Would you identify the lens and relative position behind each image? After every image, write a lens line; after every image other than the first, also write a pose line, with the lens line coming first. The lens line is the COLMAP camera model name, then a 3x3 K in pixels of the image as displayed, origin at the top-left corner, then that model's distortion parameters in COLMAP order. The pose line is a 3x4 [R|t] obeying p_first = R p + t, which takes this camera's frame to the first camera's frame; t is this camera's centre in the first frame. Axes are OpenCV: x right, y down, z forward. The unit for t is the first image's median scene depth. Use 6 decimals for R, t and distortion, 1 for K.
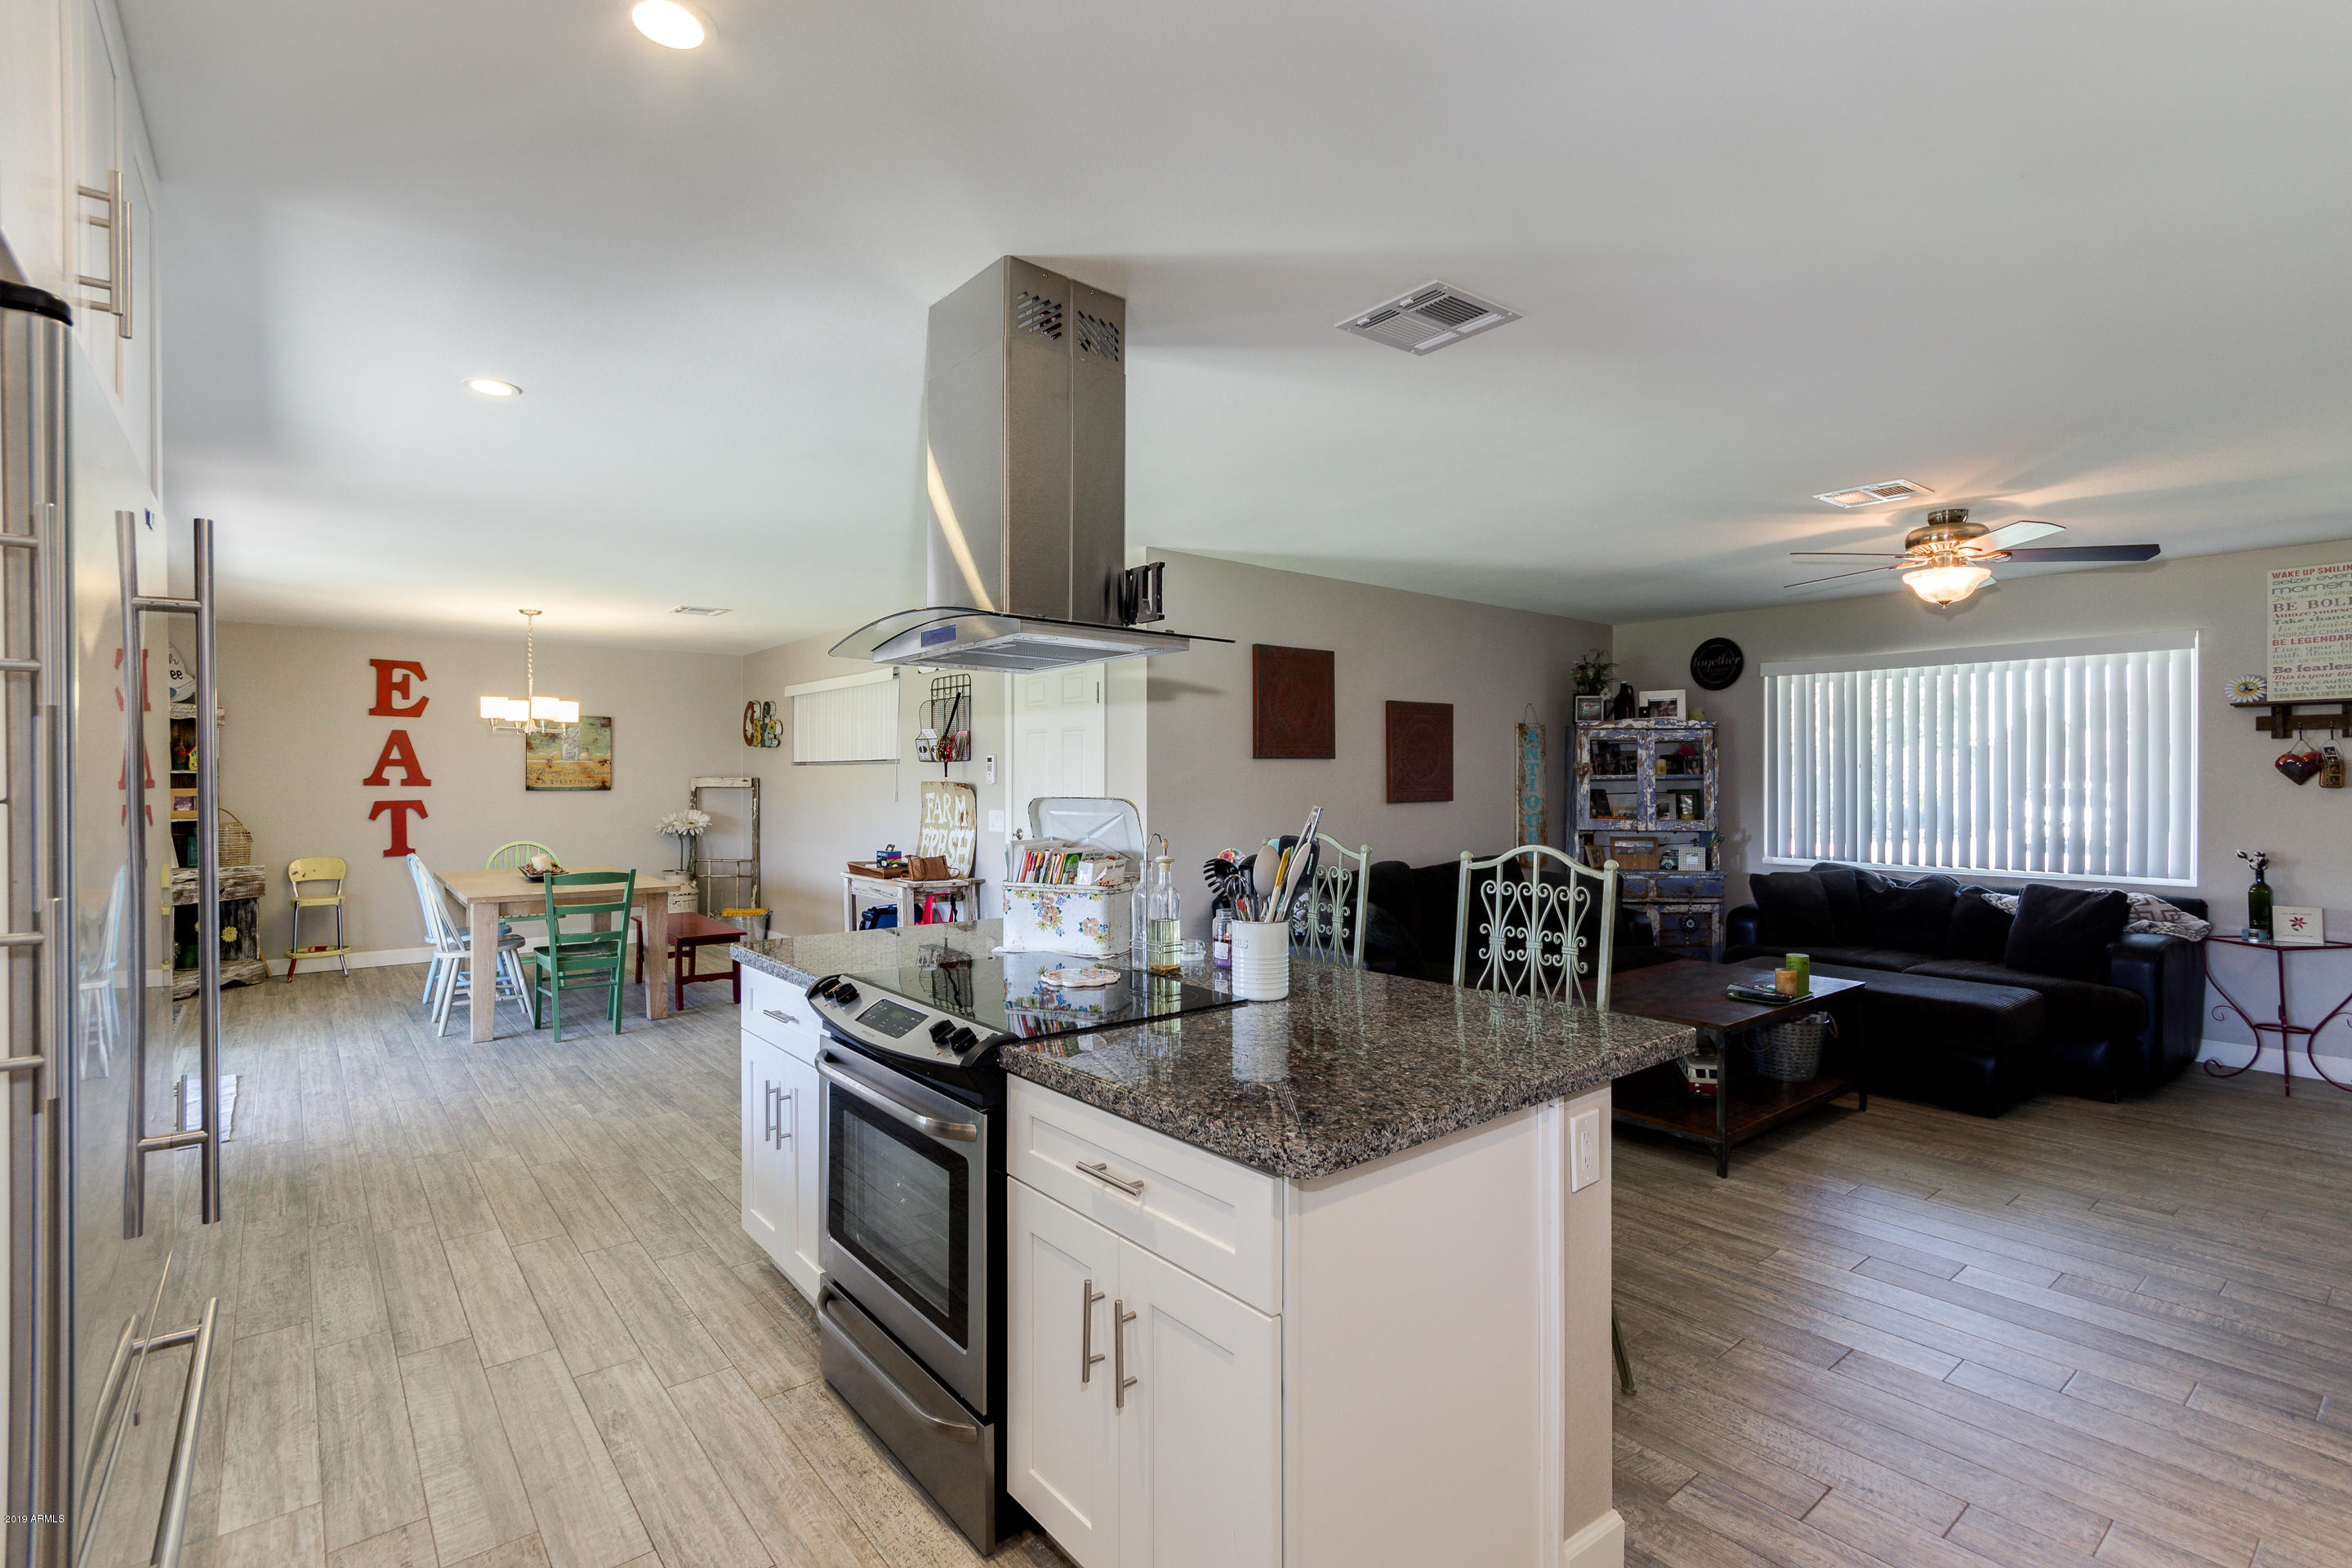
lens RADIAL K [[1093.0, 0, 1176.0], [0, 1093.0, 784.0], [0, 0, 1]] dist [0.003251, 0.001284]
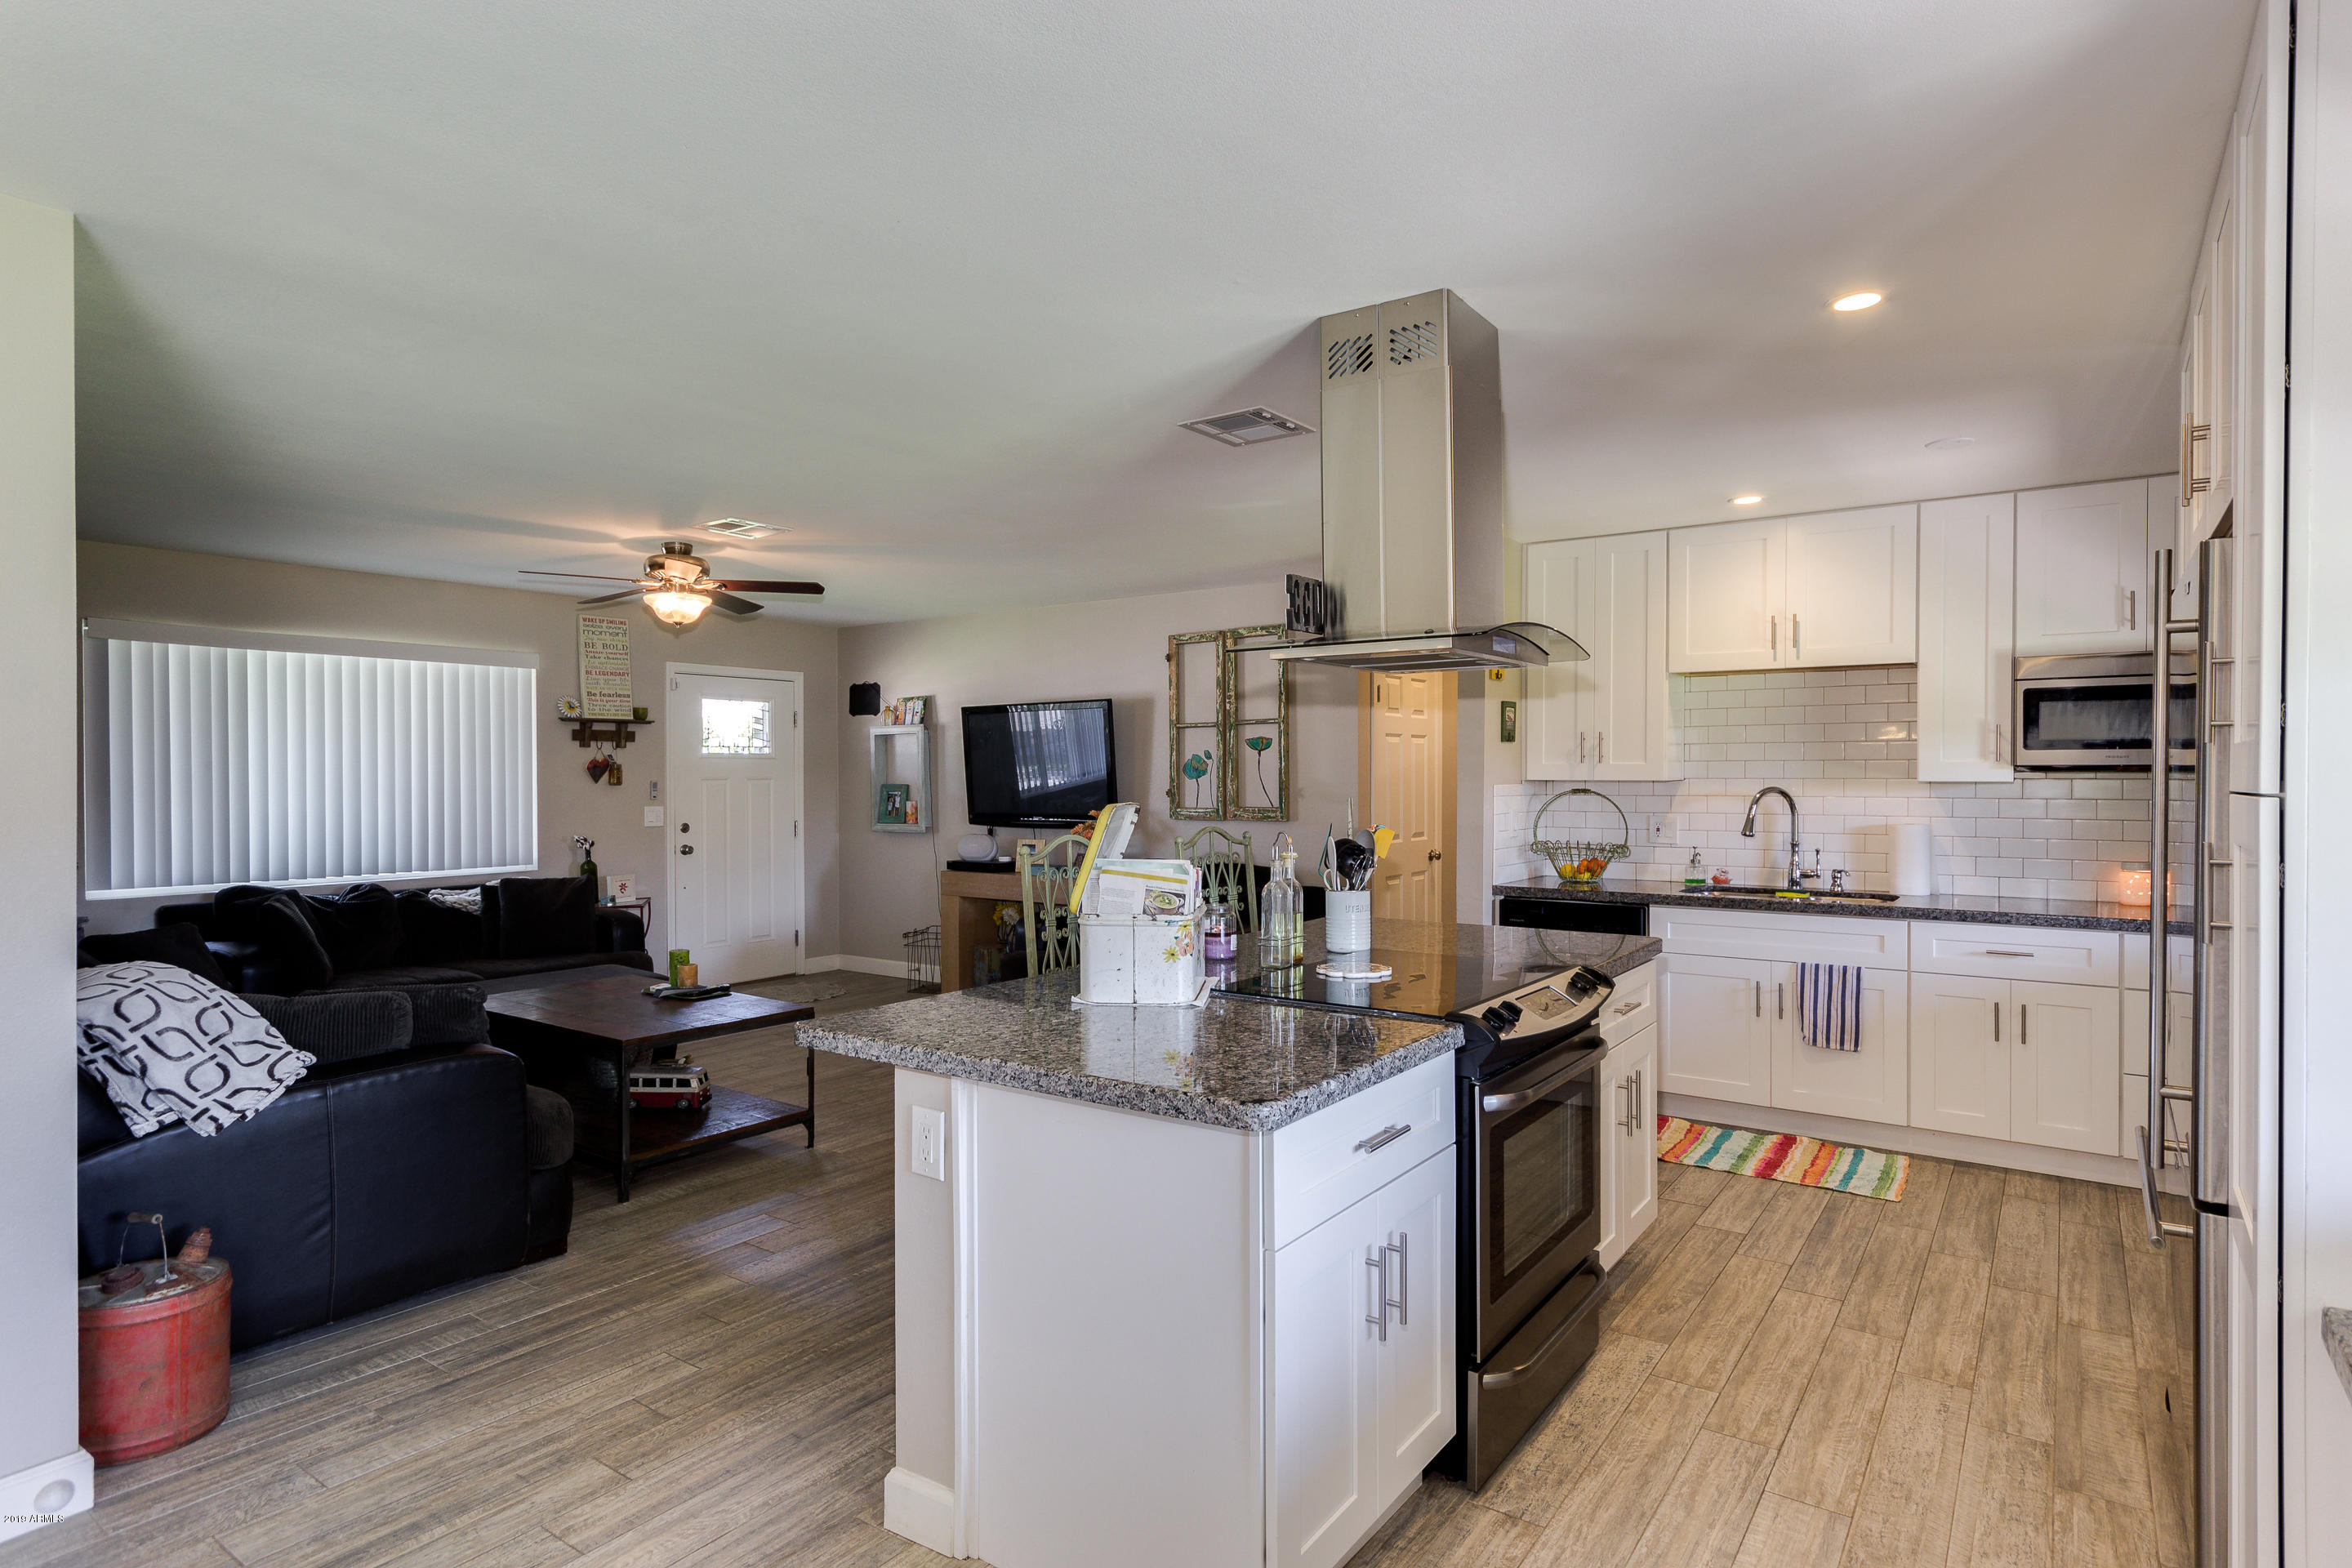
lens RADIAL K [[1247.1, 0, 1175.4], [0, 1247.1, 775.0], [0, 0, 1]] dist [0.007301, 0.001861]
pose [[-0.263509, -0.000274, 0.964657, -0.437455], [0.008468, 0.999961, 0.002597, -0.005187], [-0.964620, 0.008853, -0.263496, 0.542460]]
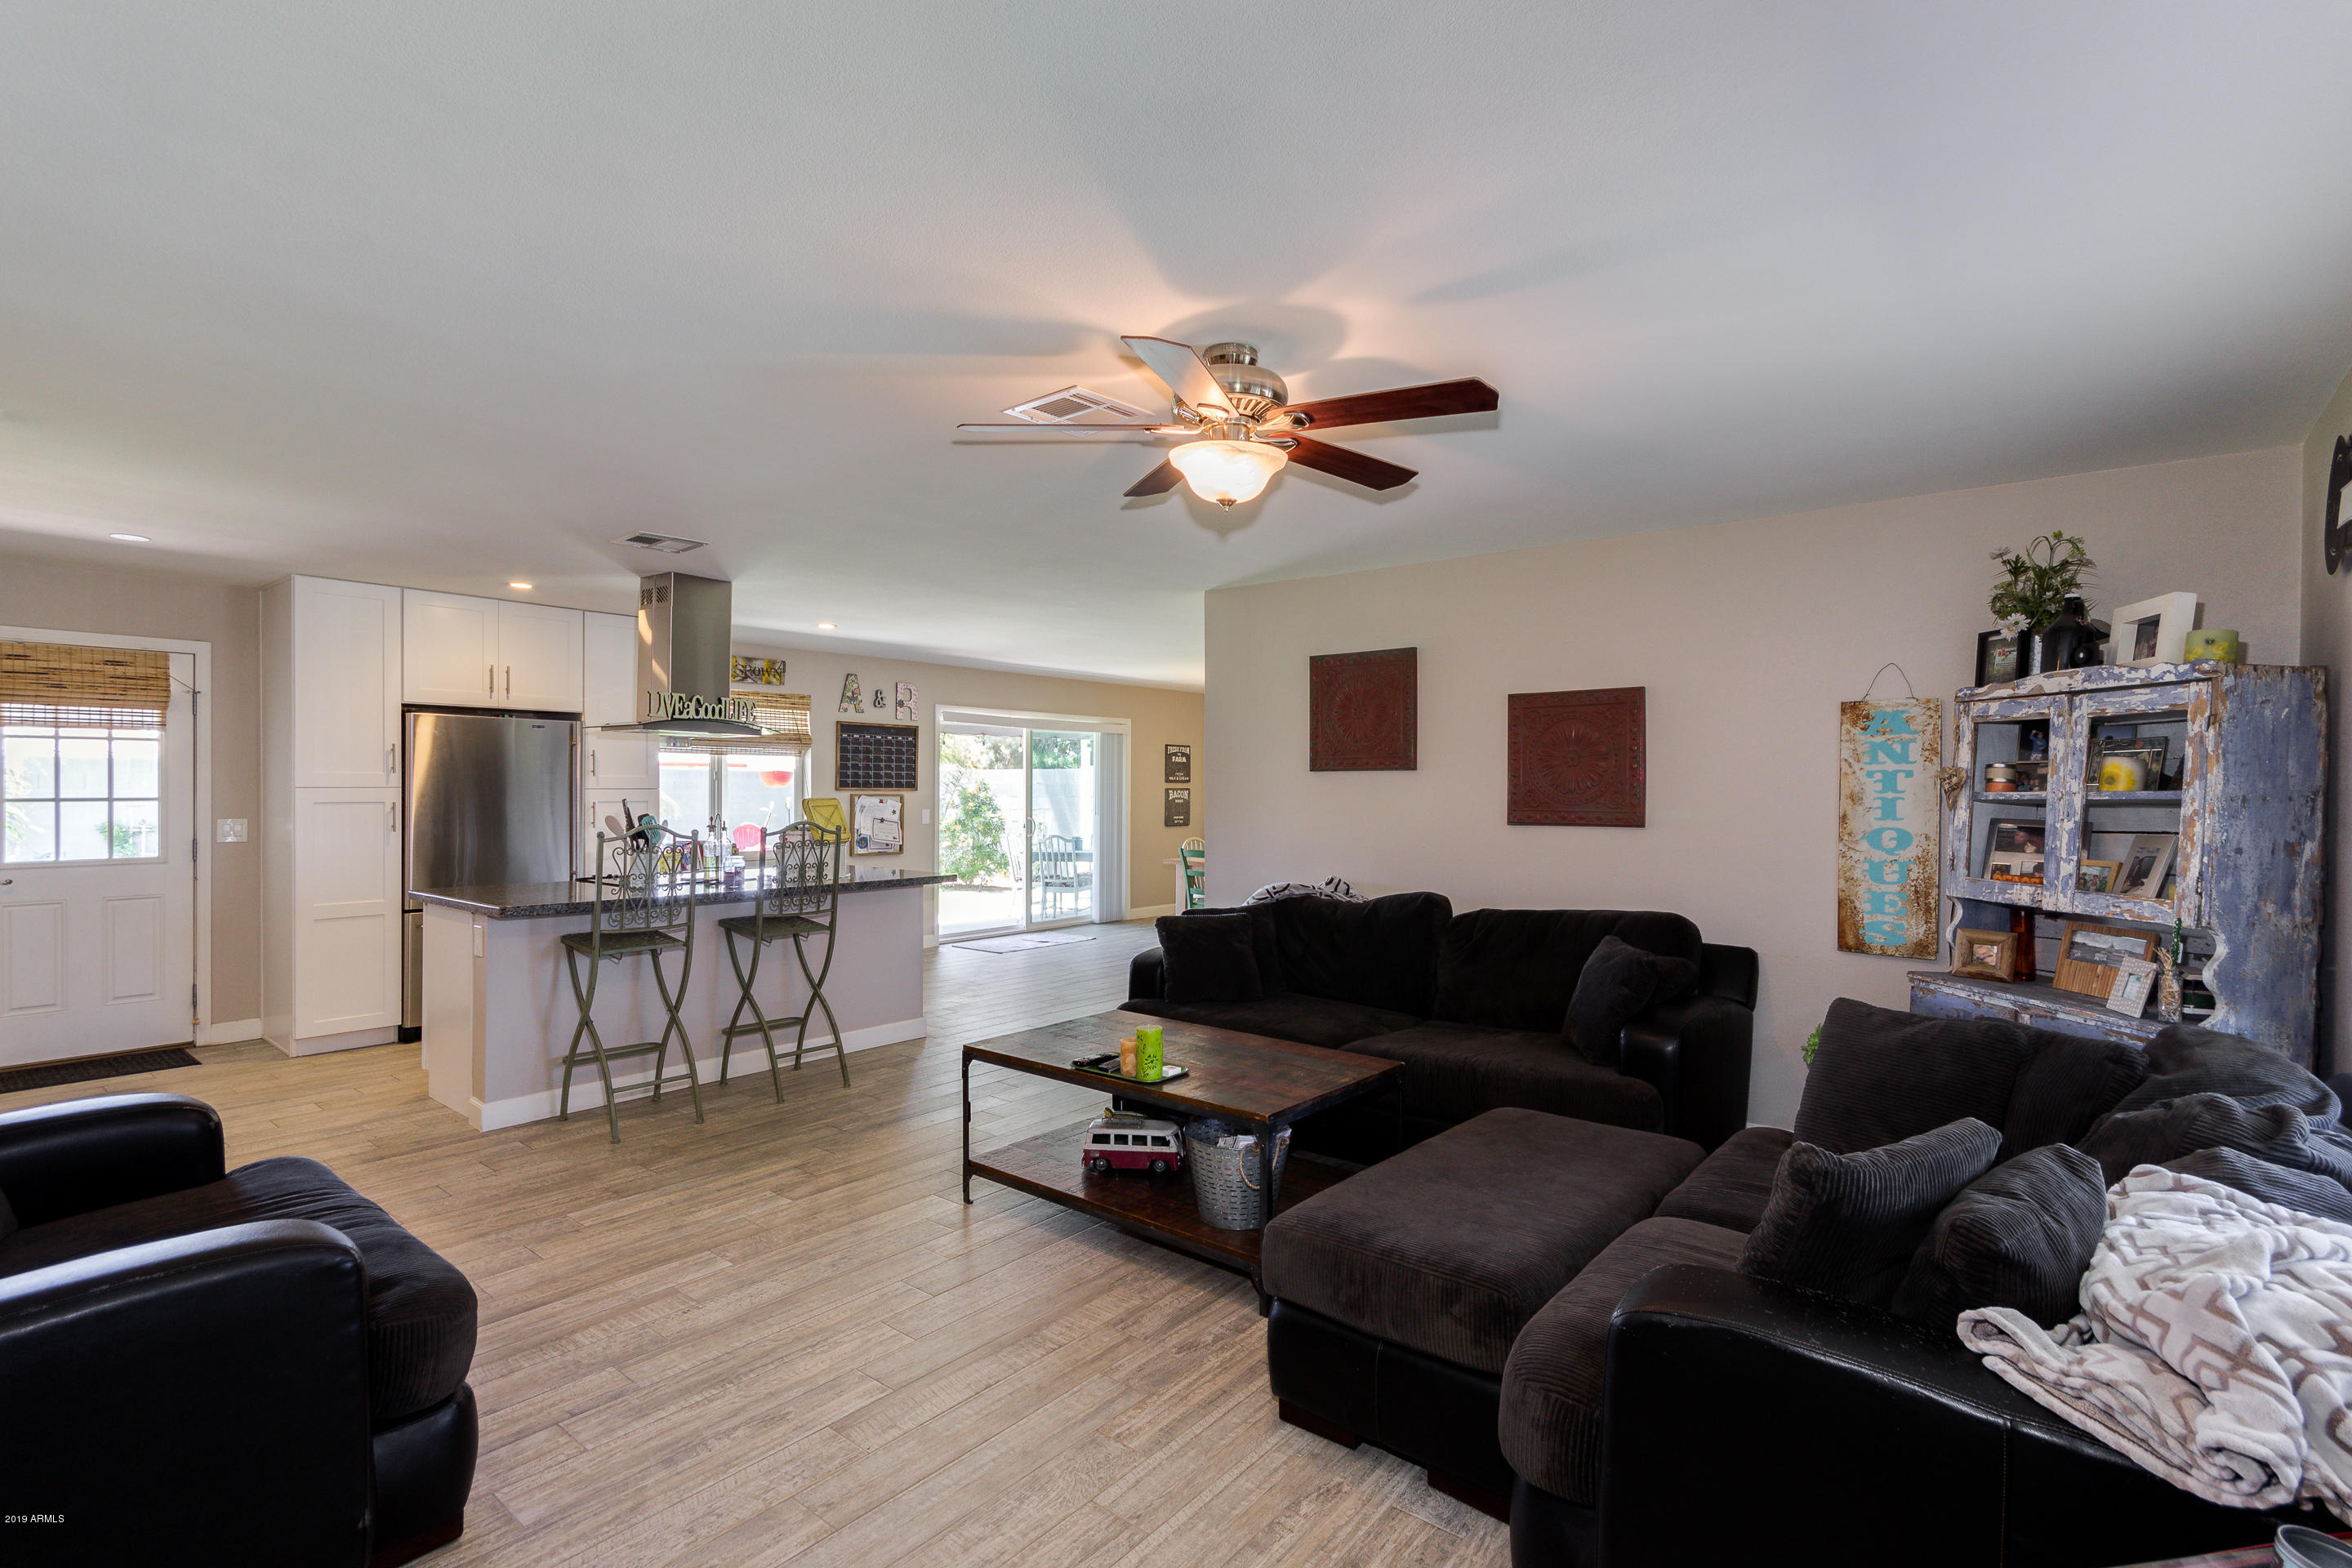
lens RADIAL K [[1126.6, 0, 1163.6], [0, 1126.6, 788.7], [0, 0, 1]] dist [-0.031433, 0.011903]
pose [[0.196626, 0.003051, -0.980474, 0.835167], [-0.013137, 0.999914, 0.000476, -0.004773], [0.980391, 0.012787, 0.196649, 0.542748]]
